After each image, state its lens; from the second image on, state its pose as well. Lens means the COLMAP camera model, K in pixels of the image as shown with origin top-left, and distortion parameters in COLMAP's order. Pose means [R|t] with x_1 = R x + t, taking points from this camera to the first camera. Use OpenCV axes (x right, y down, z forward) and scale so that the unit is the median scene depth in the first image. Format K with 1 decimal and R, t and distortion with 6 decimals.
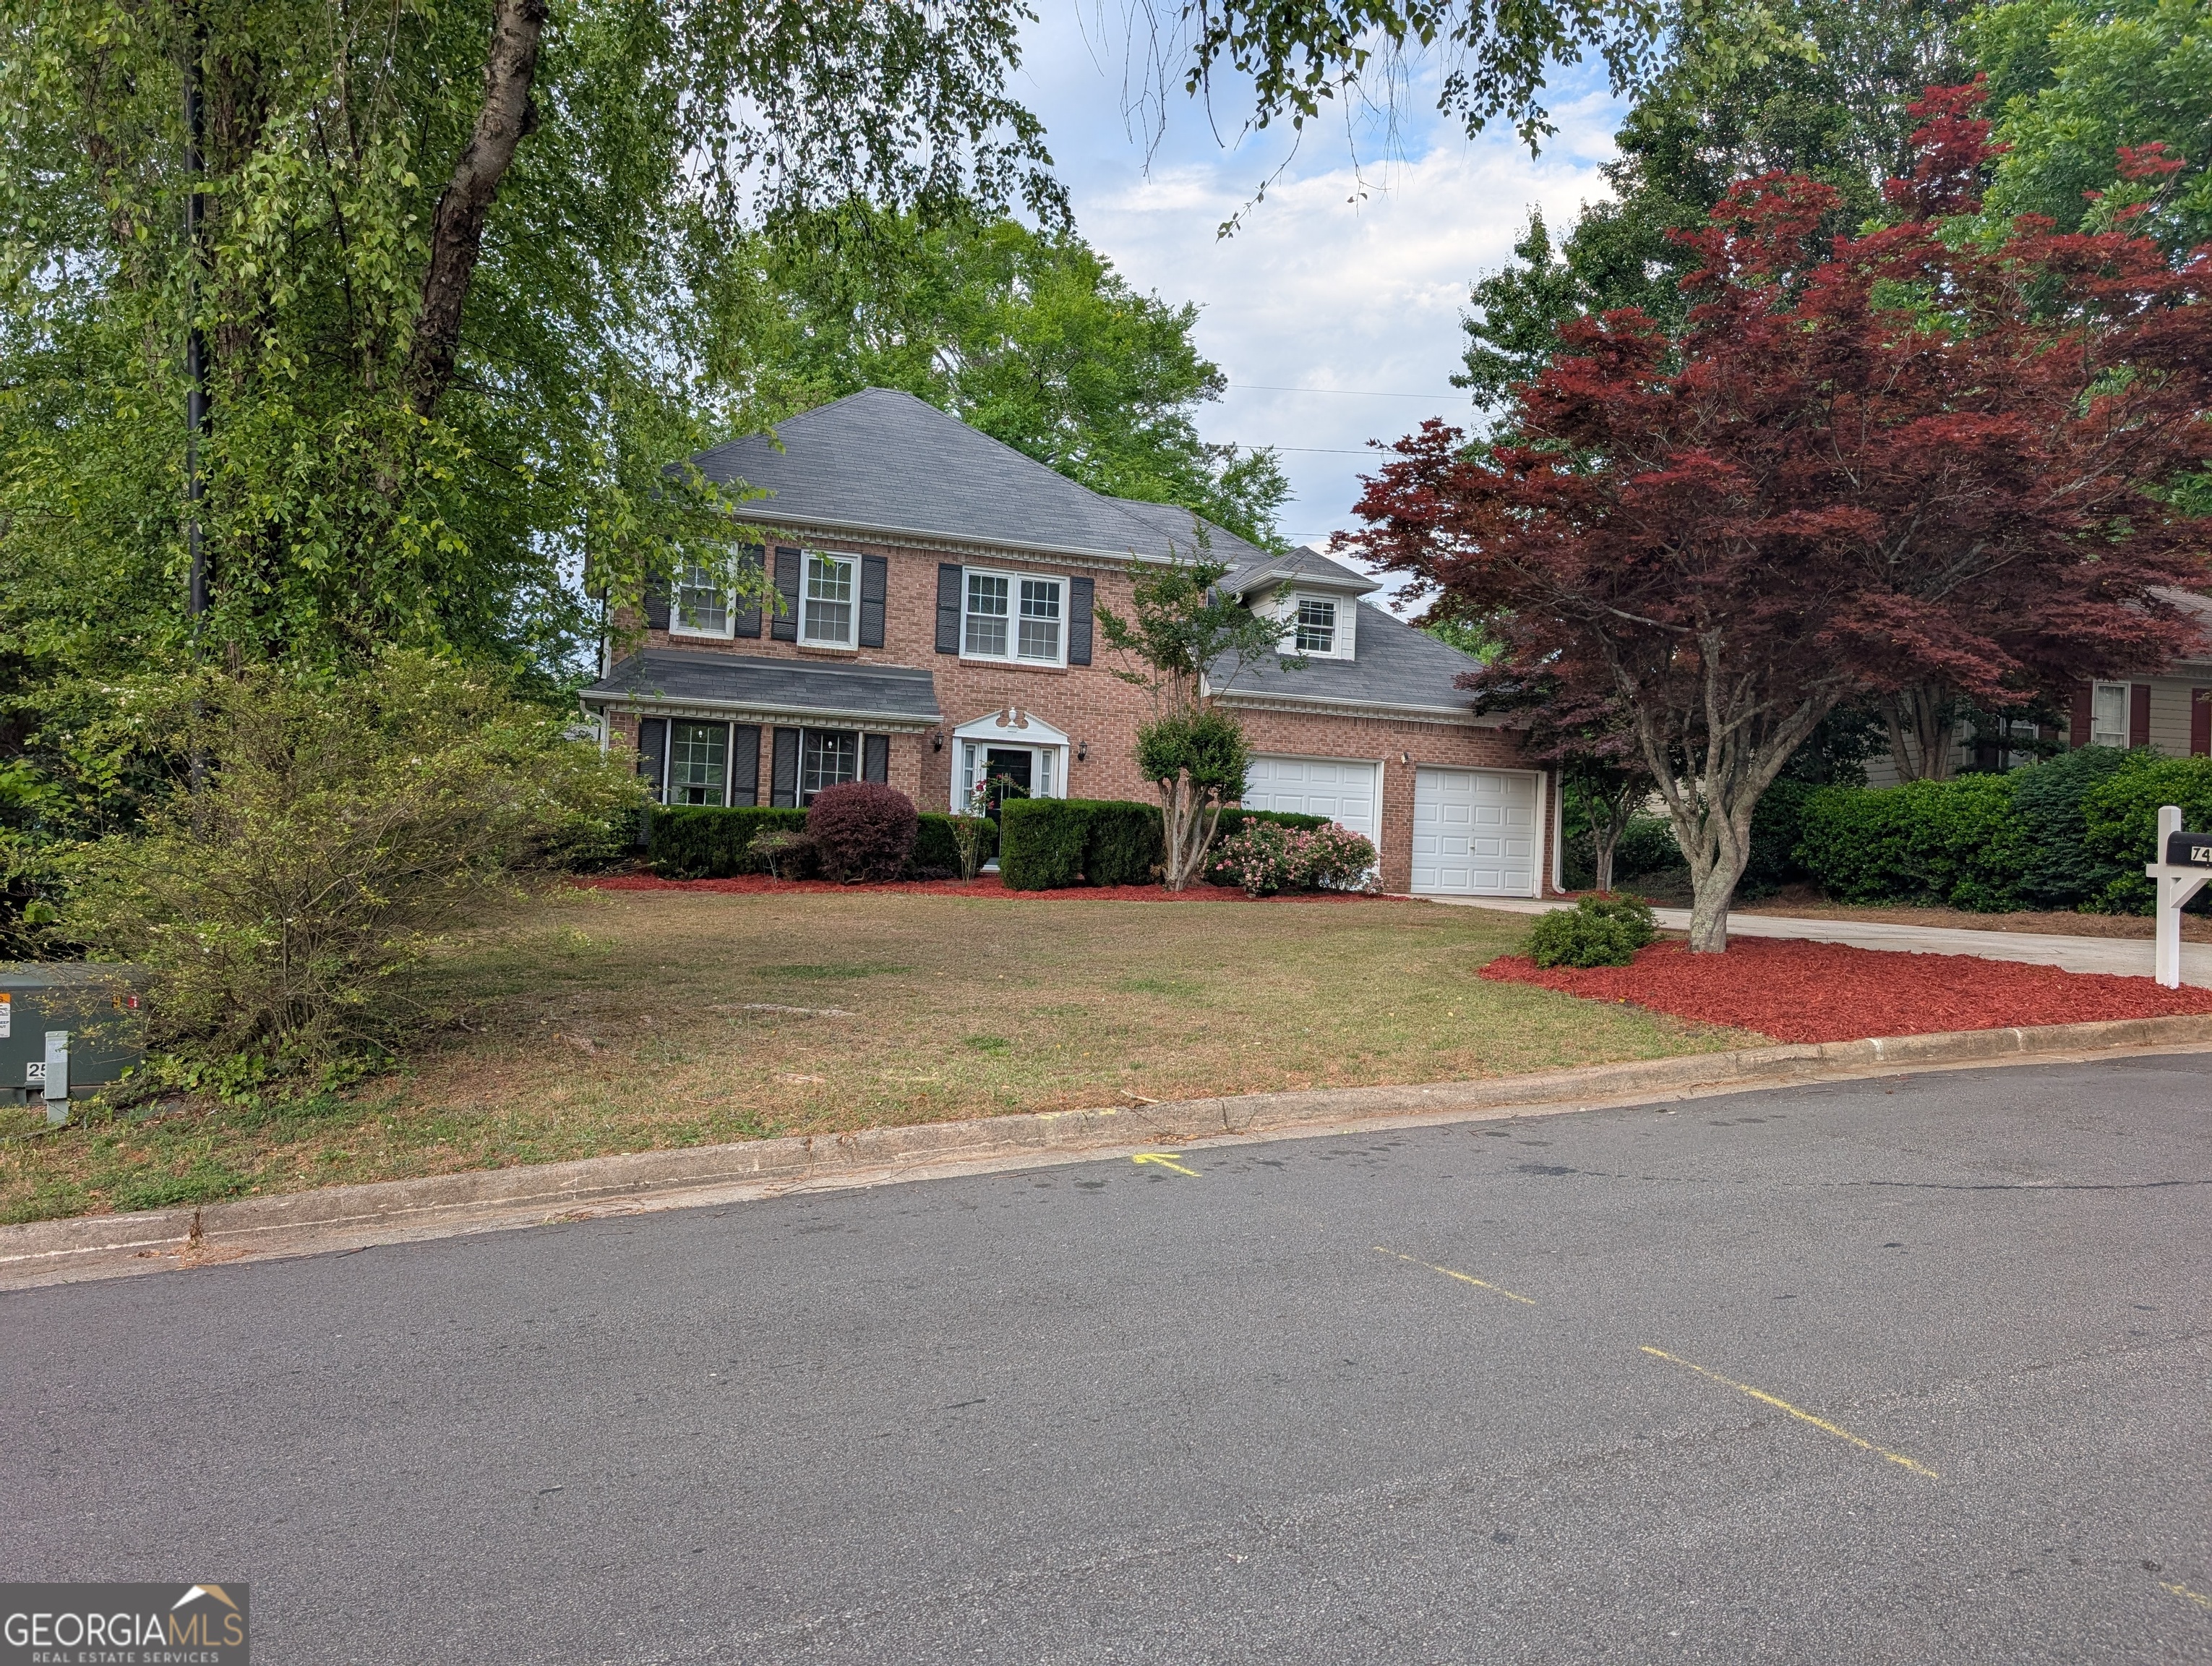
lens RADIAL K [[1591.1, 0, 1117.8], [0, 1591.1, 846.4], [0, 0, 1]] dist [0.000719, 0.000677]
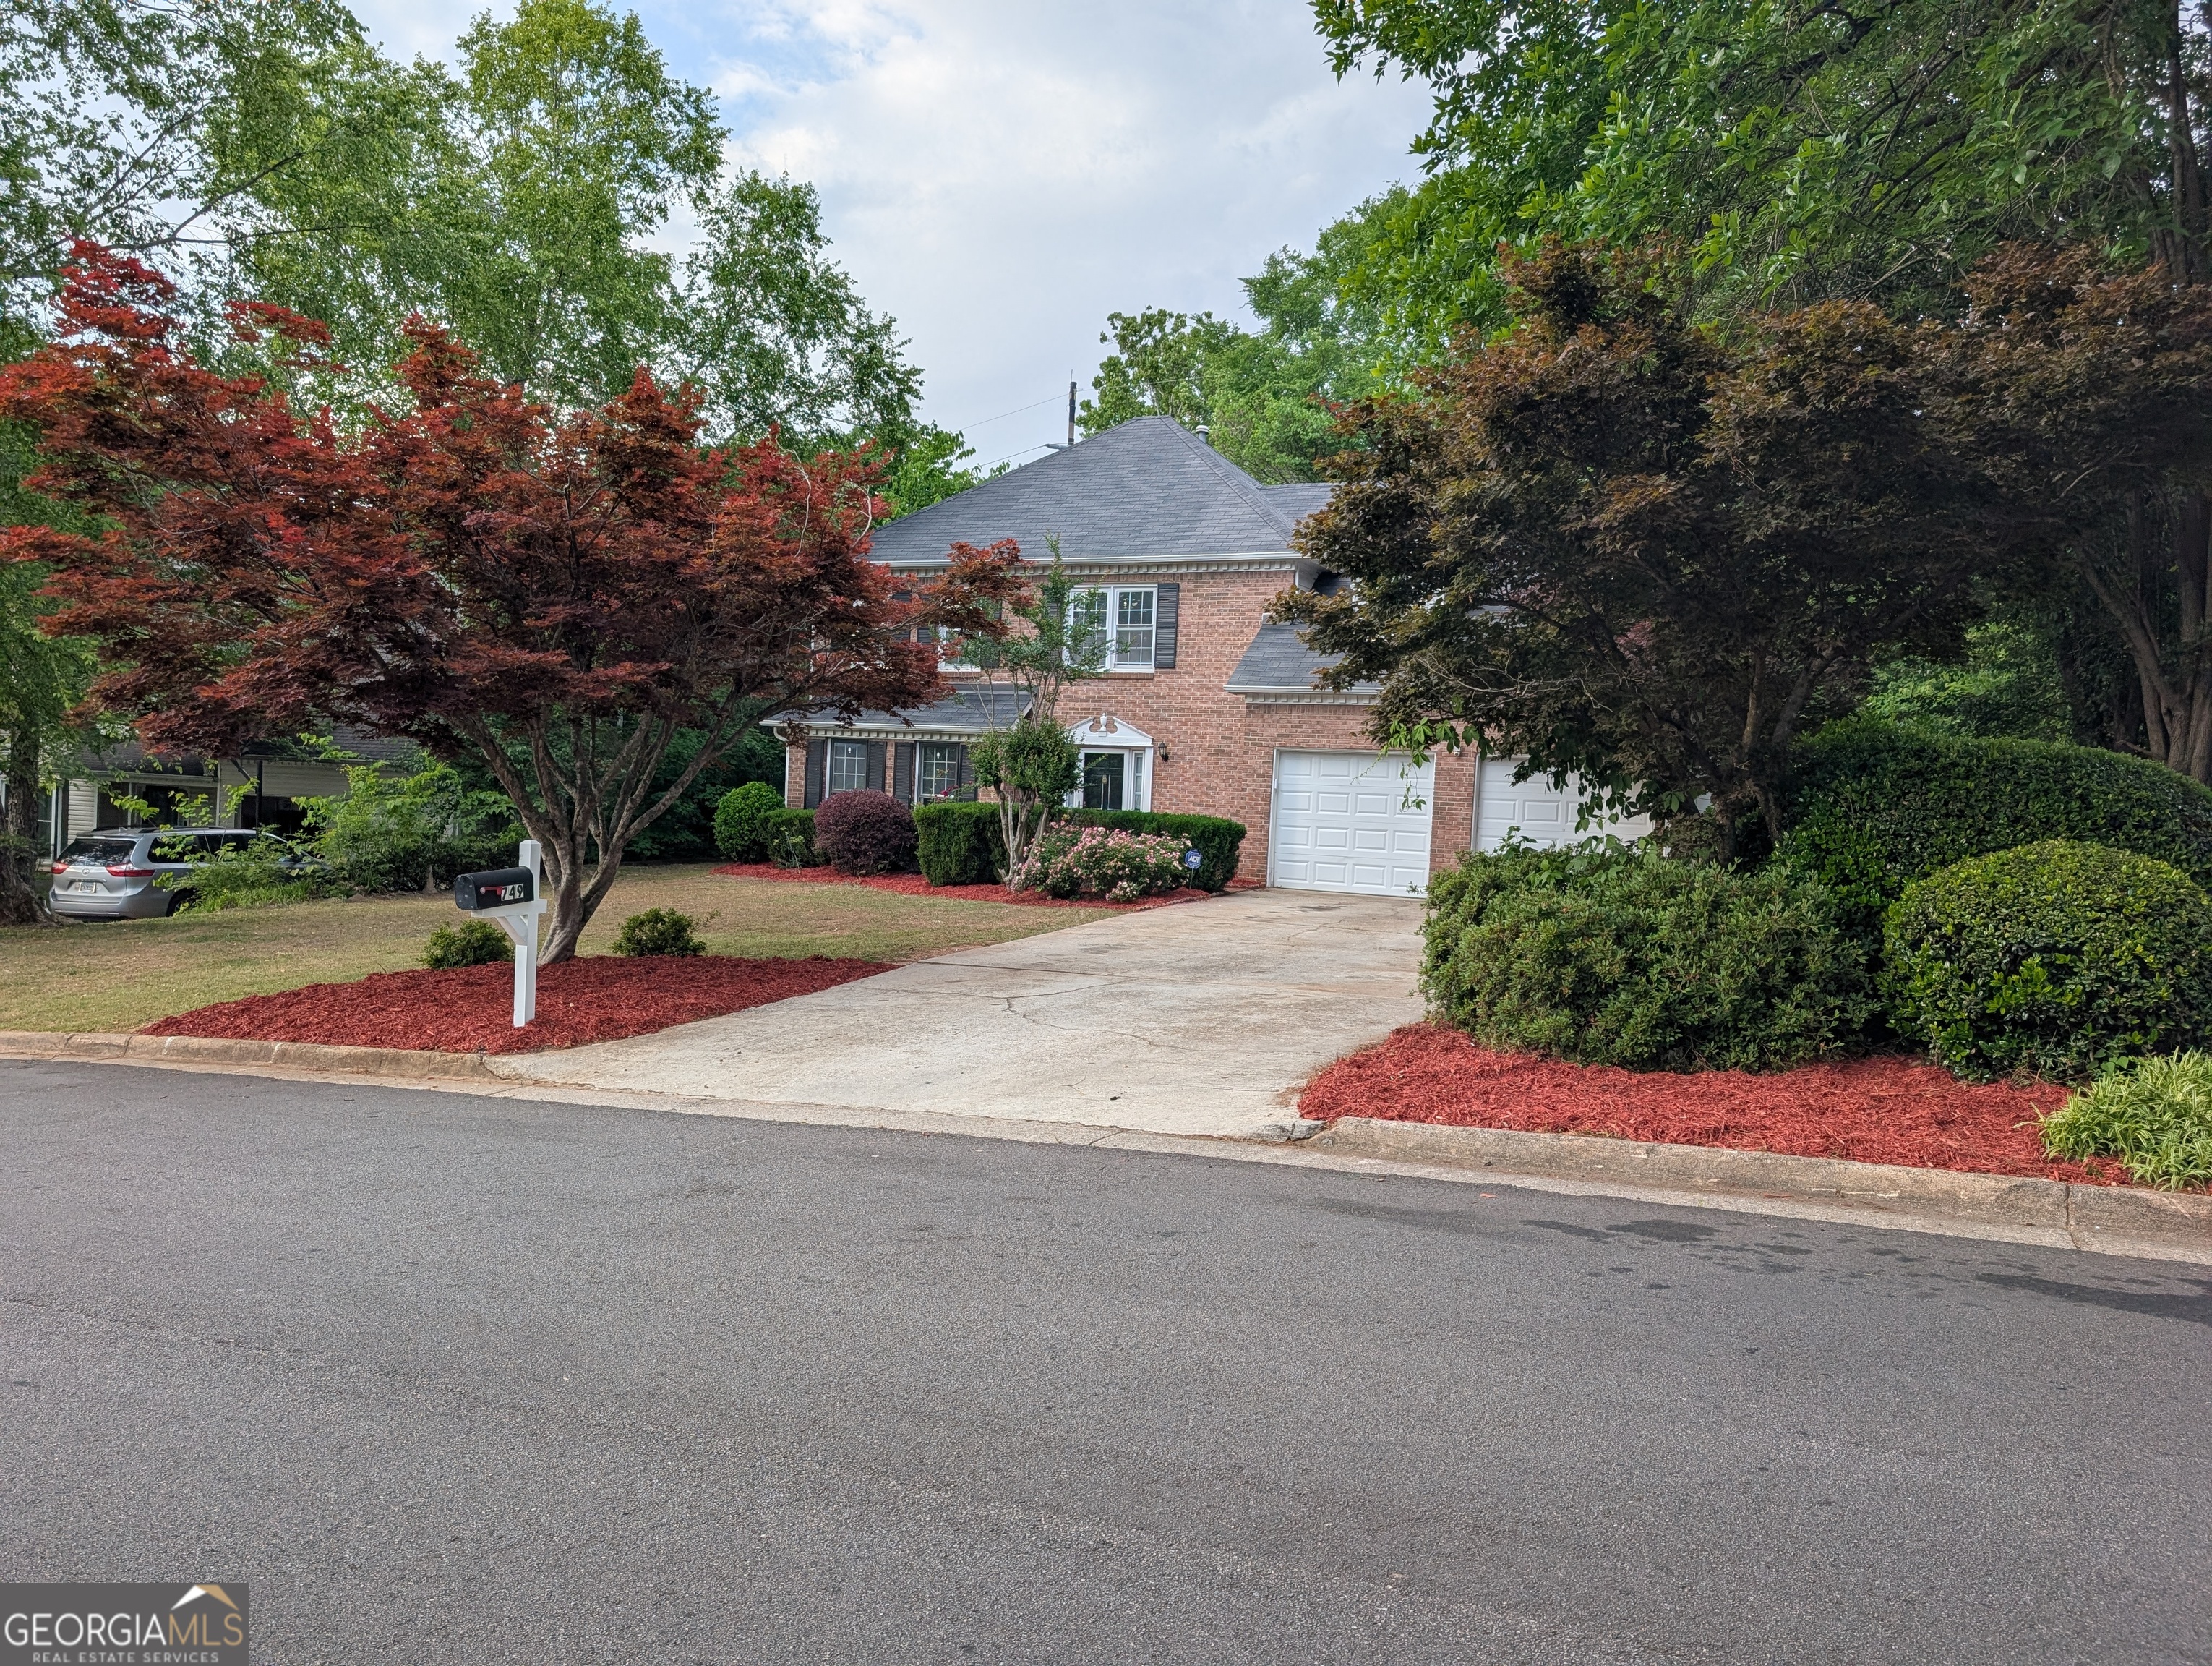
lens RADIAL K [[1591.1, 0, 1116.4], [0, 1591.1, 826.9], [0, 0, 1]] dist [0.000719, 0.000677]
pose [[0.734284, 0.003799, -0.678832, 0.656447], [-0.002702, 0.999993, 0.002674, -0.014371], [0.678837, -0.000129, 0.734289, 0.223881]]
